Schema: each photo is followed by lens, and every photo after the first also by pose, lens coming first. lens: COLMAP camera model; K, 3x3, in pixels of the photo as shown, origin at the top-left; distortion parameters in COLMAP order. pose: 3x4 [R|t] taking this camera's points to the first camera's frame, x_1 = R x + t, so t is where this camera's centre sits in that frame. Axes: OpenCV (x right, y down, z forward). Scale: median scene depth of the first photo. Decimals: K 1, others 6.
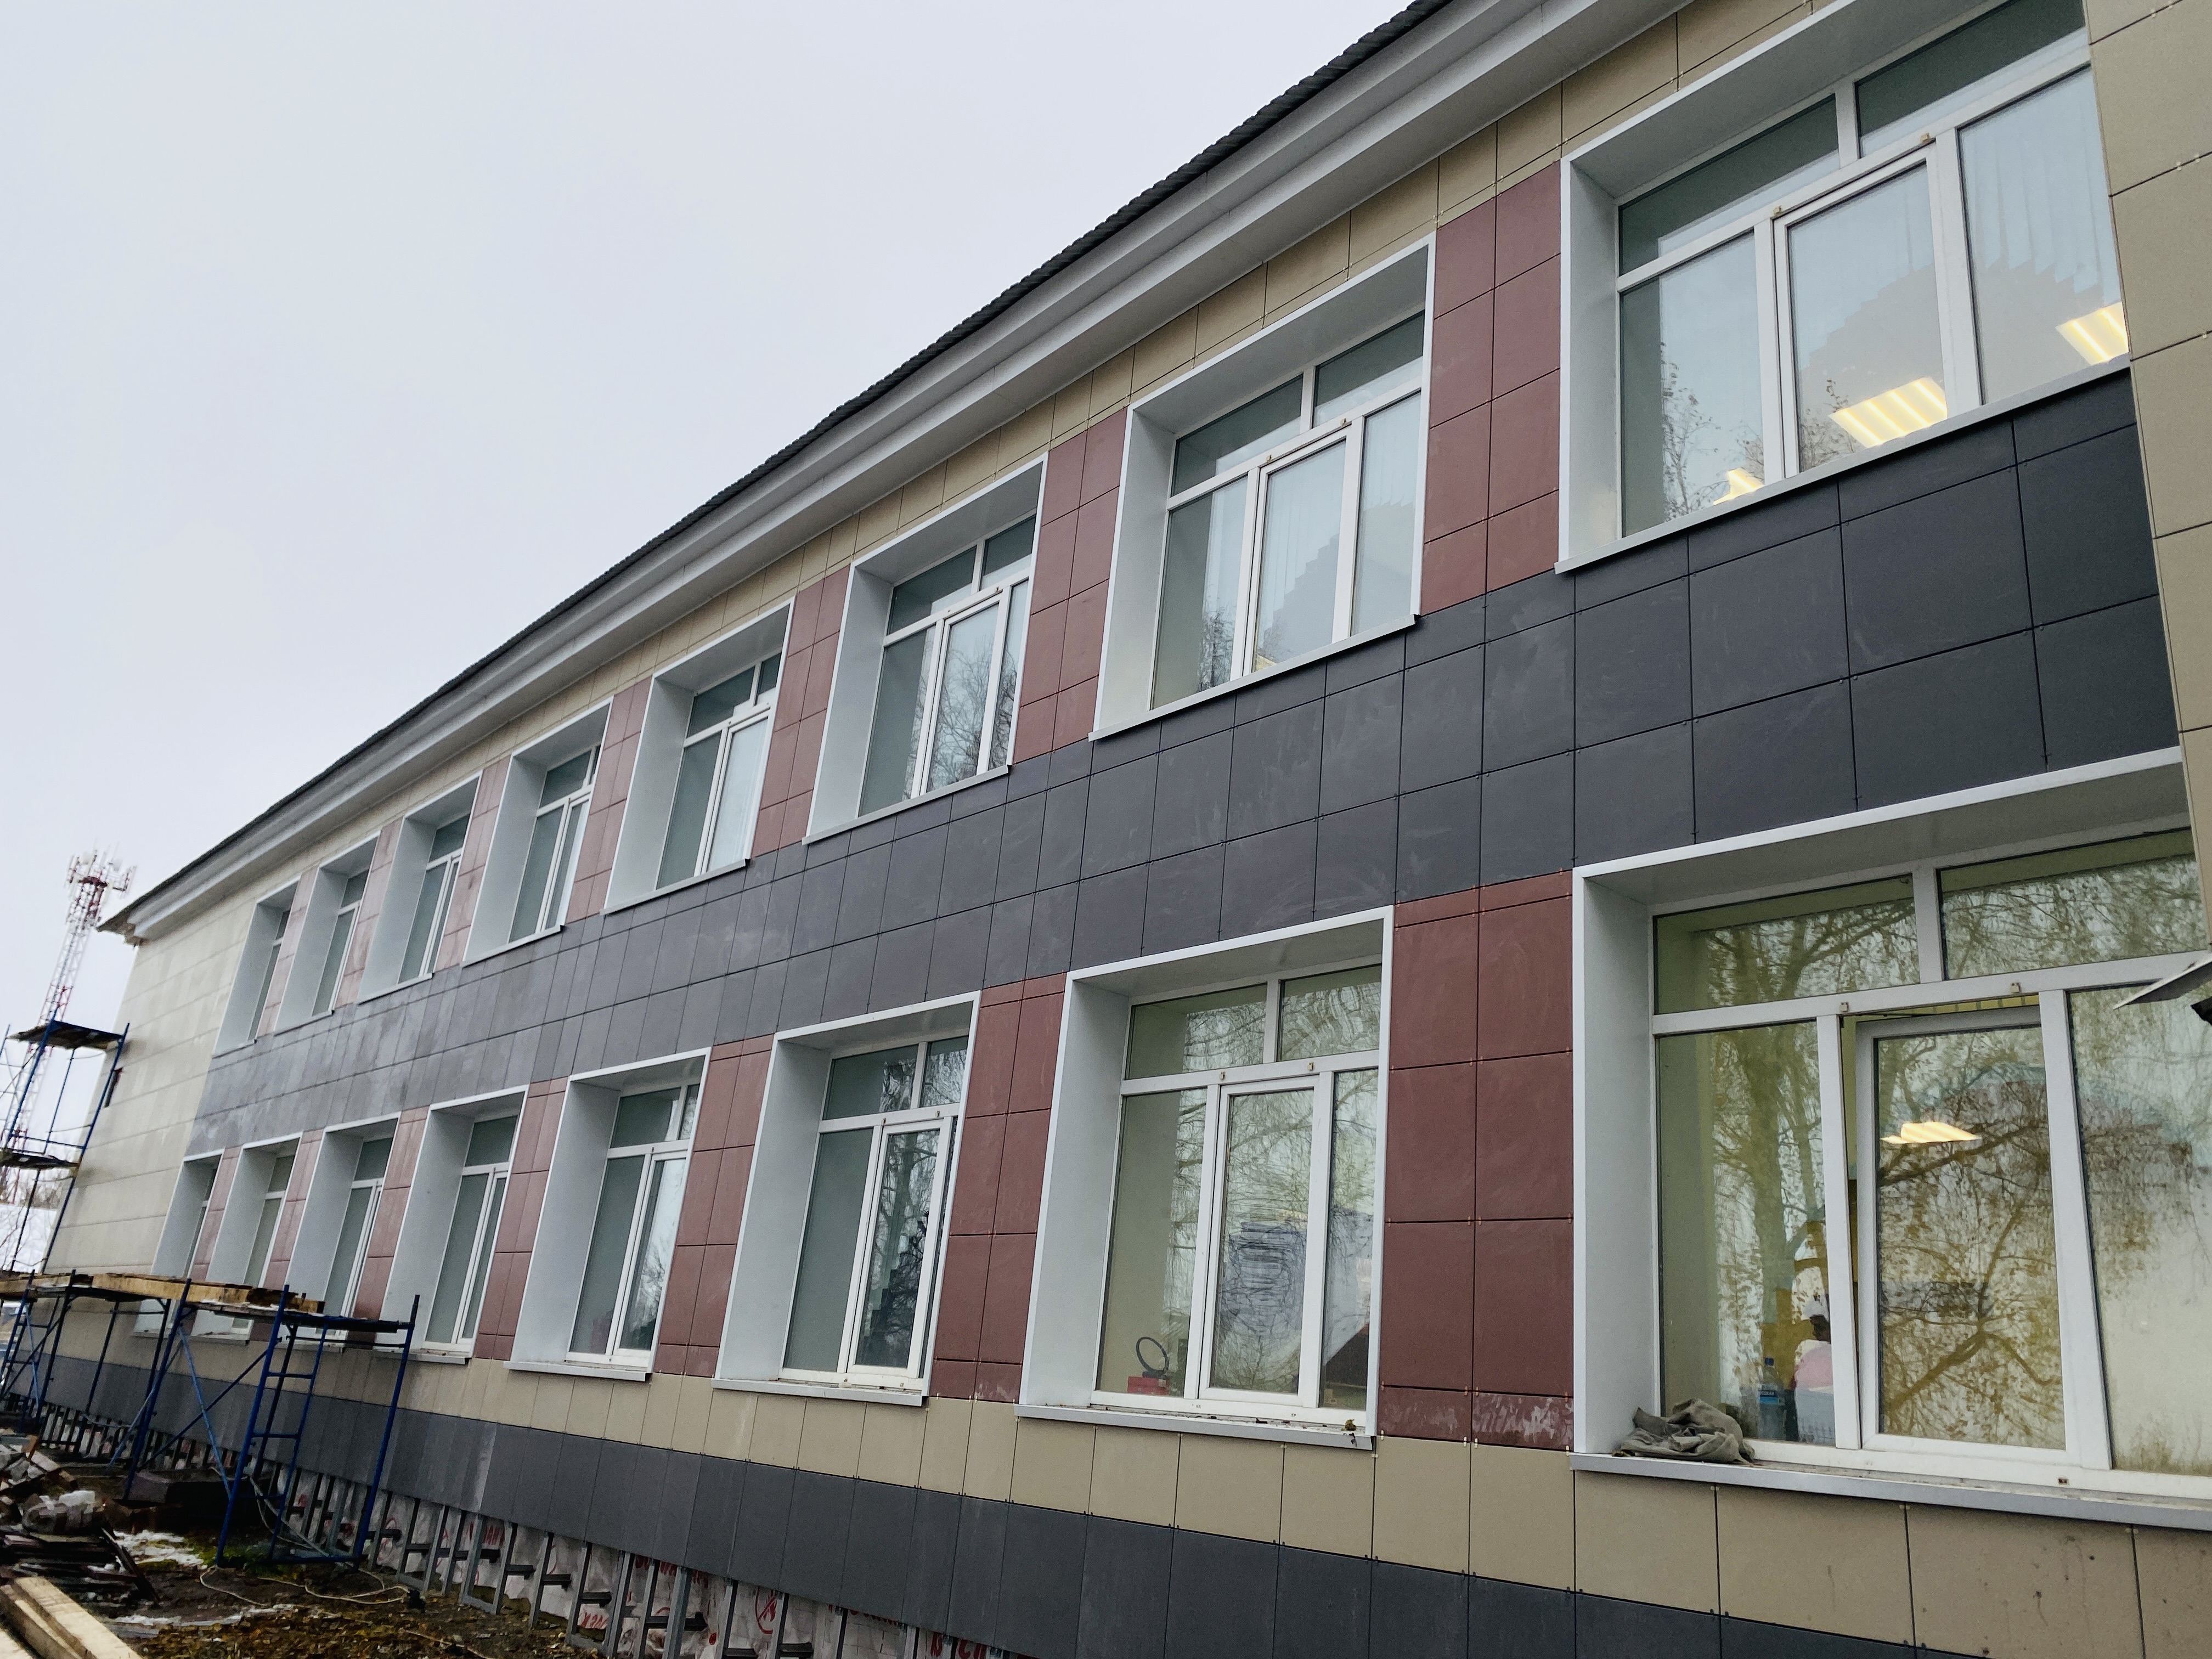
lens RADIAL K [[1615.7, 0, 1106.0], [0, 1615.7, 829.5], [0, 0, 1]] dist [-0.005673, -0.001482]
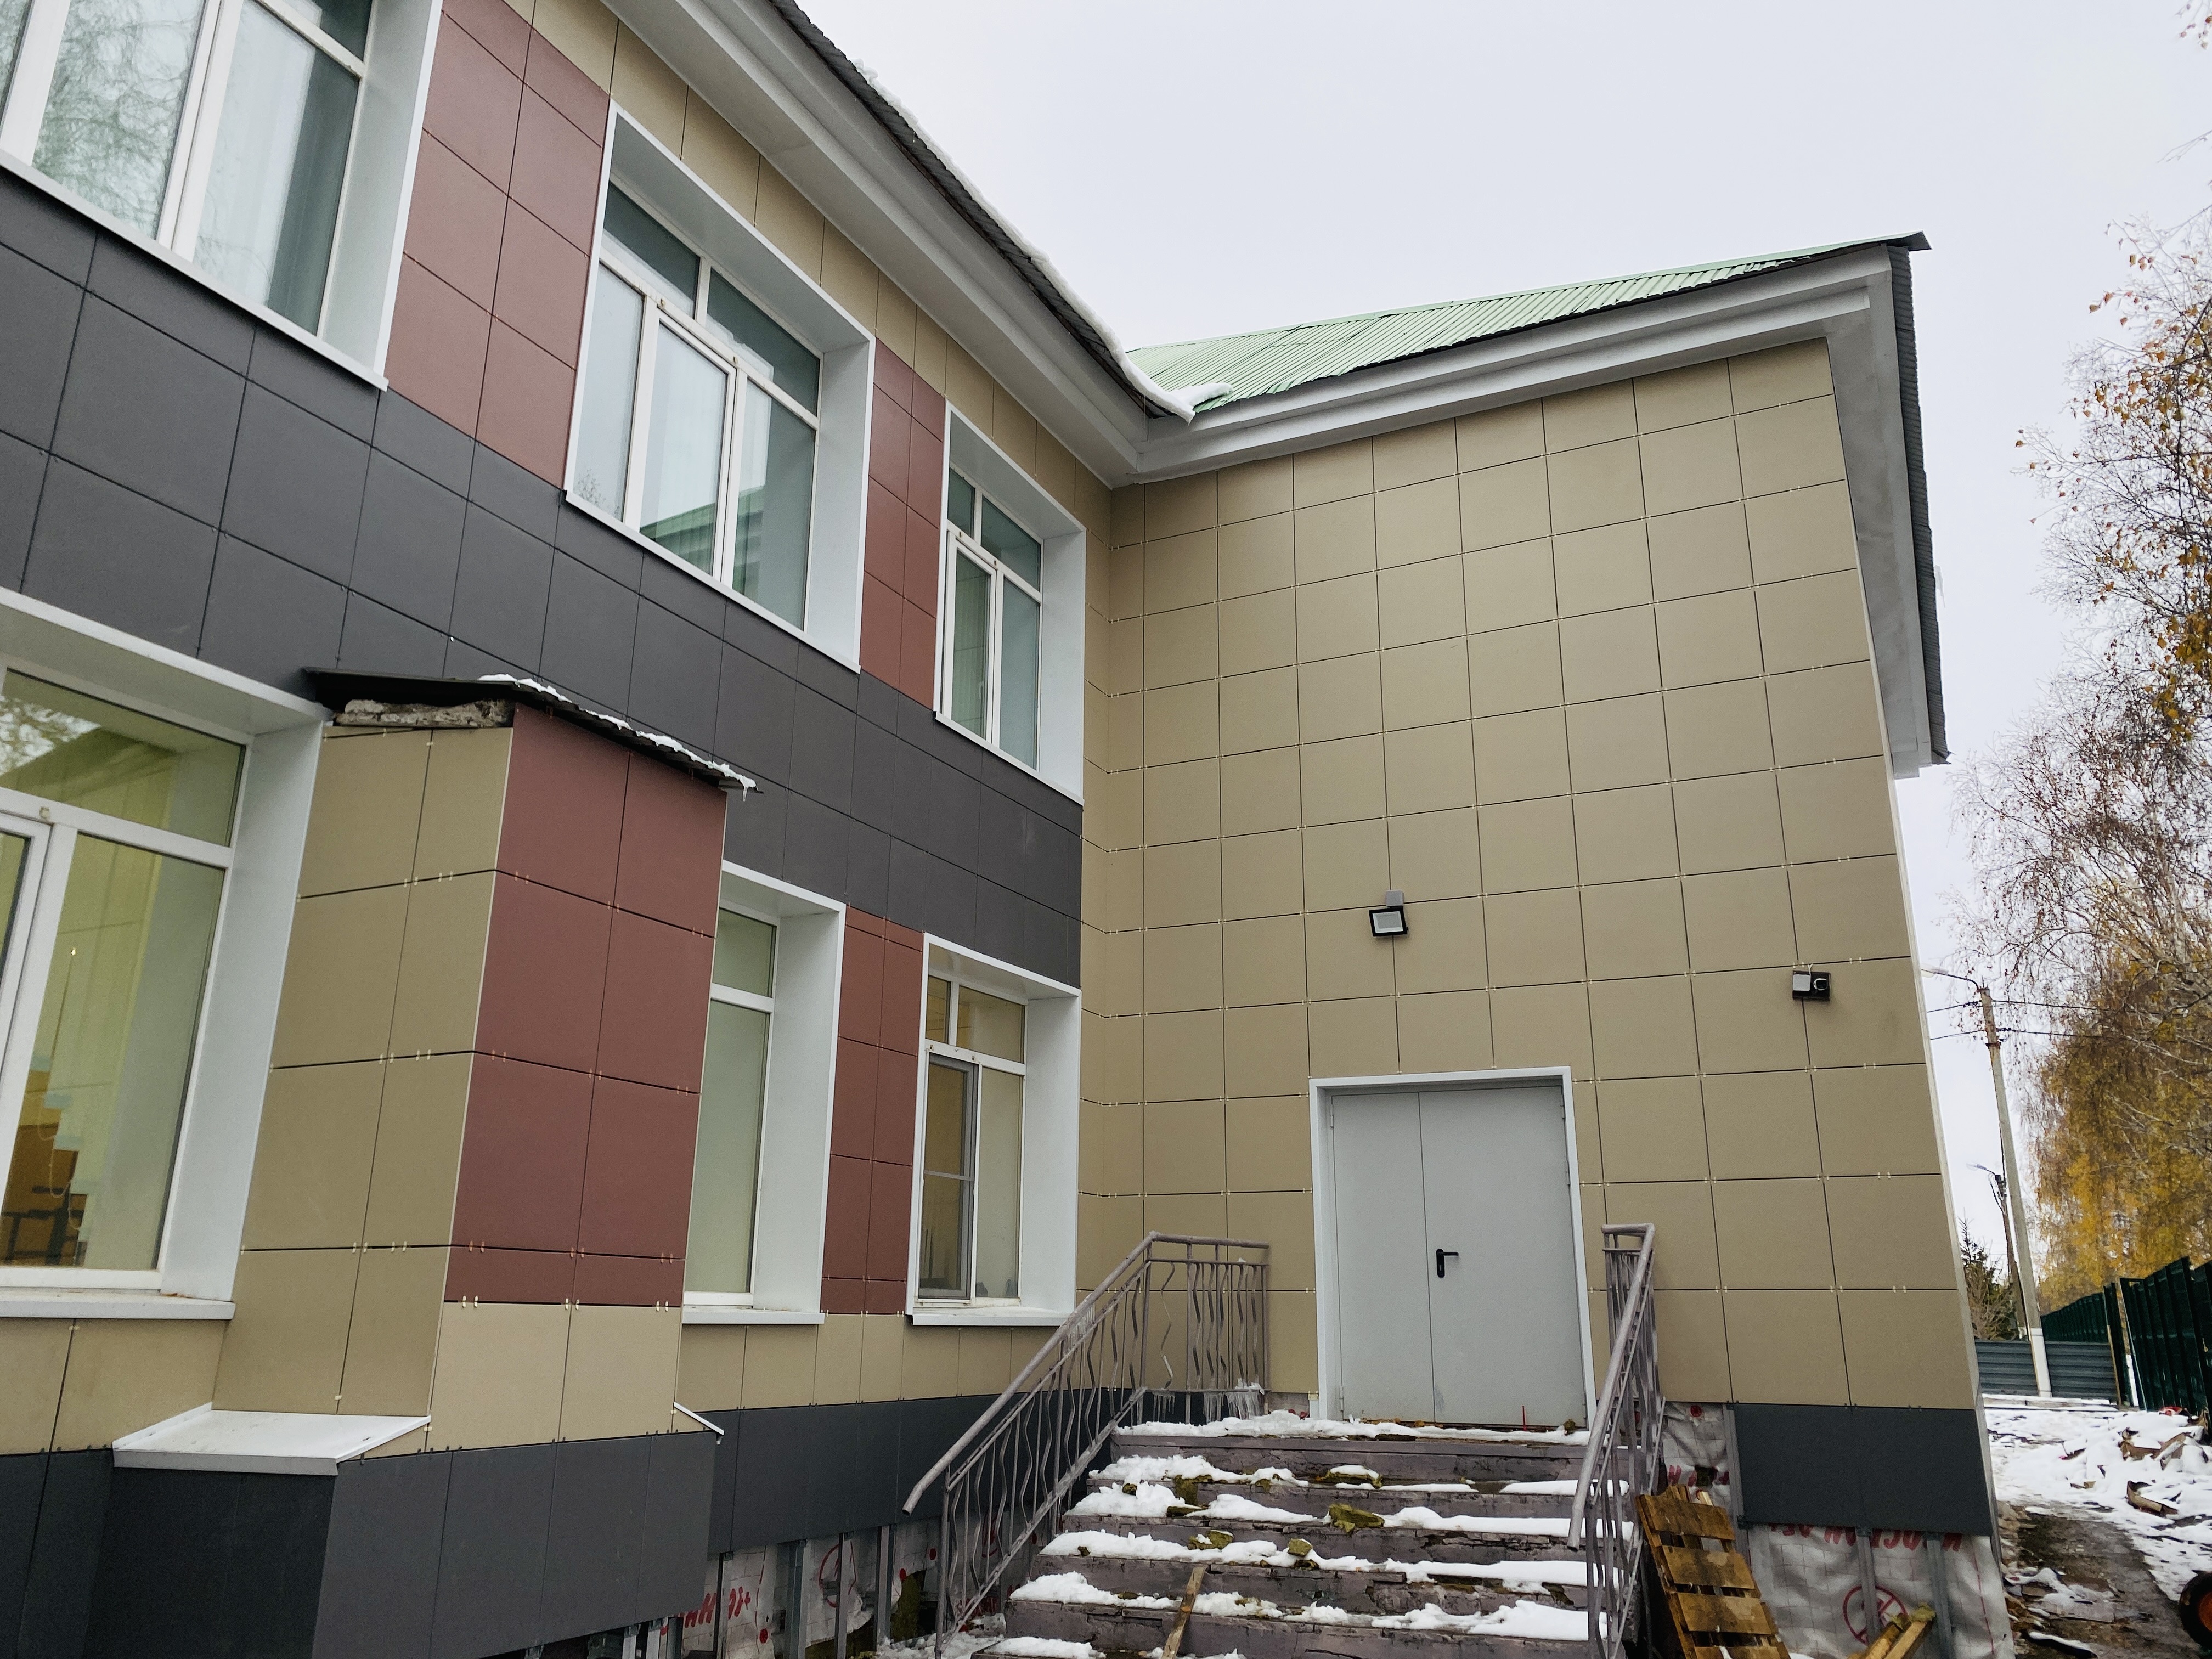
lens RADIAL K [[1657.7, 0, 1106.0], [0, 1657.7, 829.5], [0, 0, 1]] dist [0.008208, 0.003459]
pose [[-0.378652, 0.166562, 0.910428, -1.070142], [-0.355220, 0.882188, -0.309133, 0.318813], [-0.854659, -0.440457, -0.274876, 1.183418]]
